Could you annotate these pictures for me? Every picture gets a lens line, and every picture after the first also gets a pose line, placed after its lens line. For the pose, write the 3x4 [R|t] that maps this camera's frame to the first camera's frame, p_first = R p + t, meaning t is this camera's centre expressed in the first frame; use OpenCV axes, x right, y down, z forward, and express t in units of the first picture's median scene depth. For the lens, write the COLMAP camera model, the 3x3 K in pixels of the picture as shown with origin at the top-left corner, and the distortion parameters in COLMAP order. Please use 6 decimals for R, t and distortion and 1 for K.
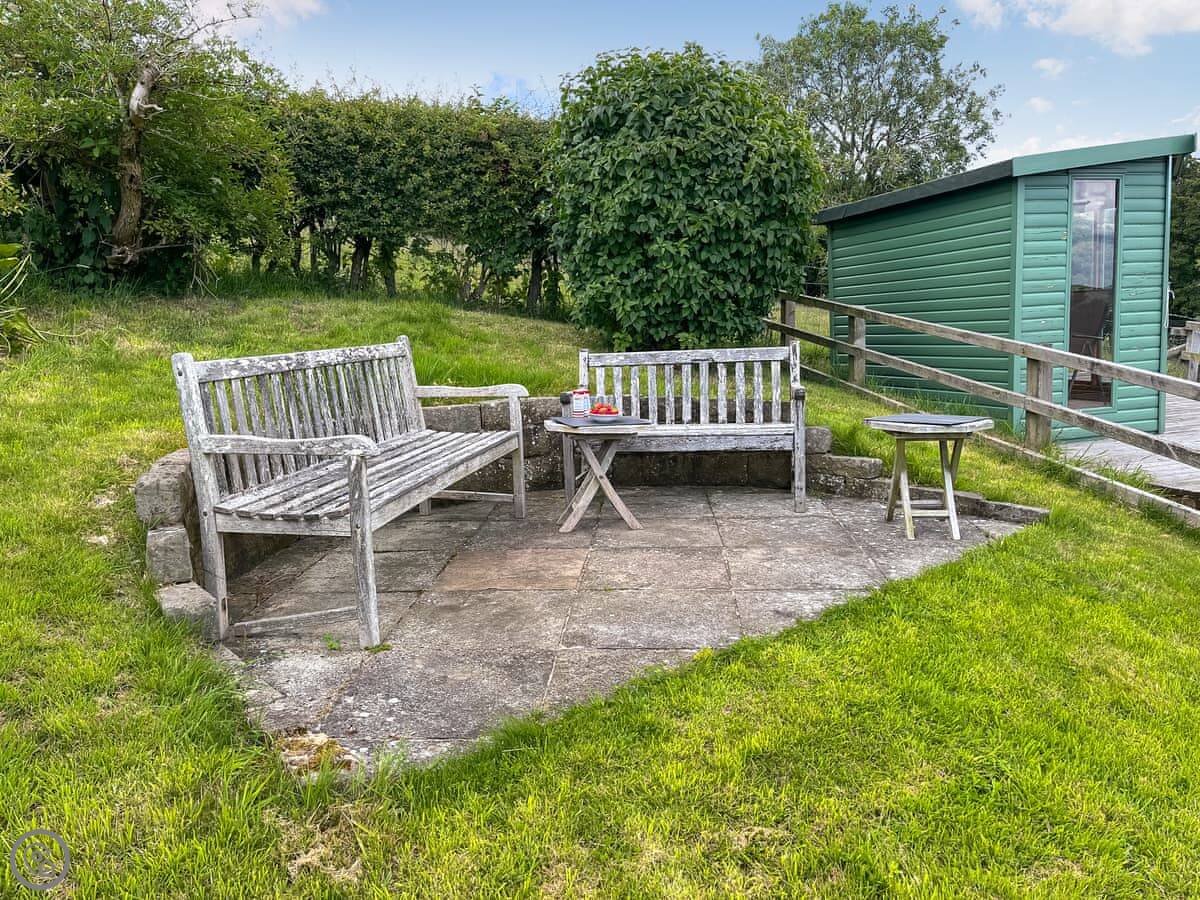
lens RADIAL K [[945.3, 0, 606.9], [0, 945.3, 440.0], [0, 0, 1]] dist [0.077815, -0.107164]
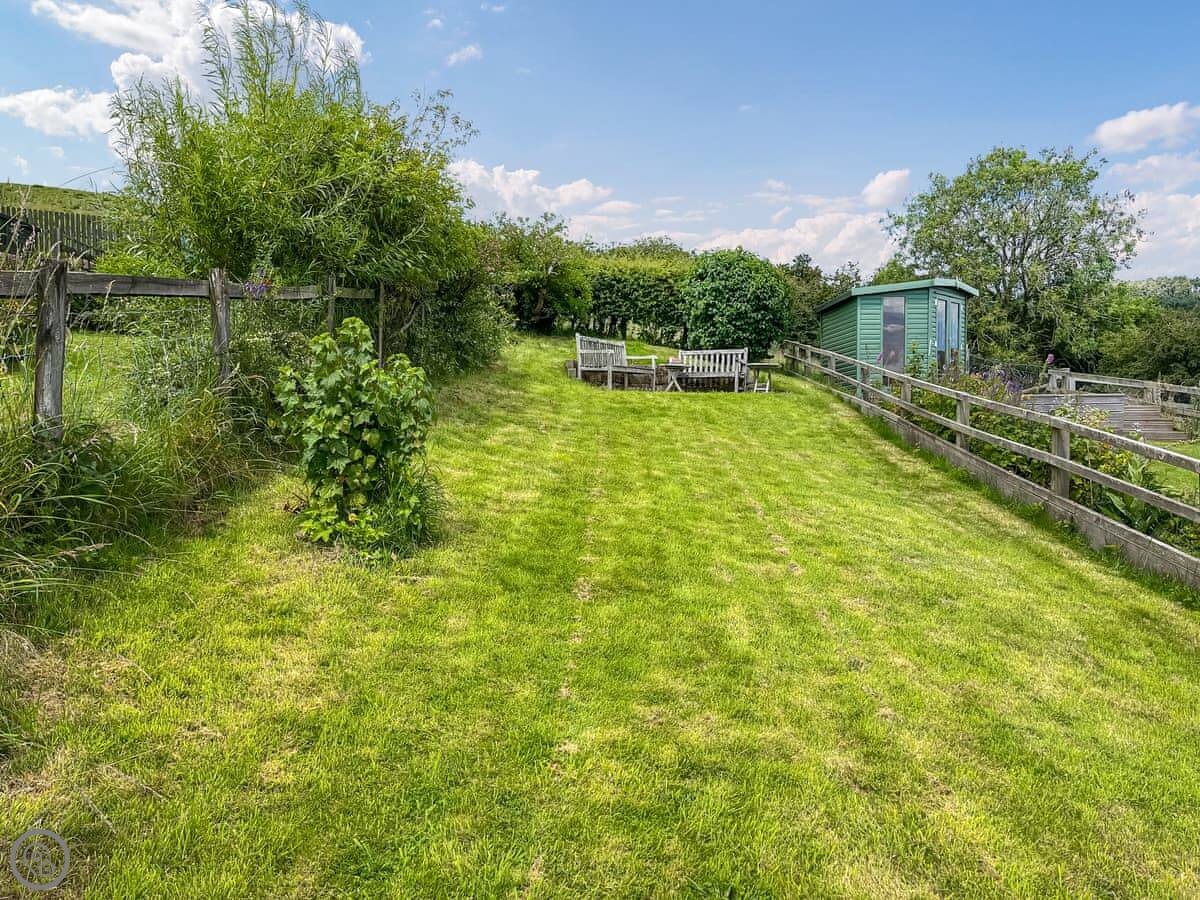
lens RADIAL K [[945.3, 0, 606.9], [0, 945.3, 440.0], [0, 0, 1]] dist [0.077815, -0.107164]
pose [[0.967500, 0.047707, -0.248331, 0.434492], [-0.072104, 0.993320, -0.090090, 0.408482], [0.242375, 0.105068, 0.964477, -1.663833]]
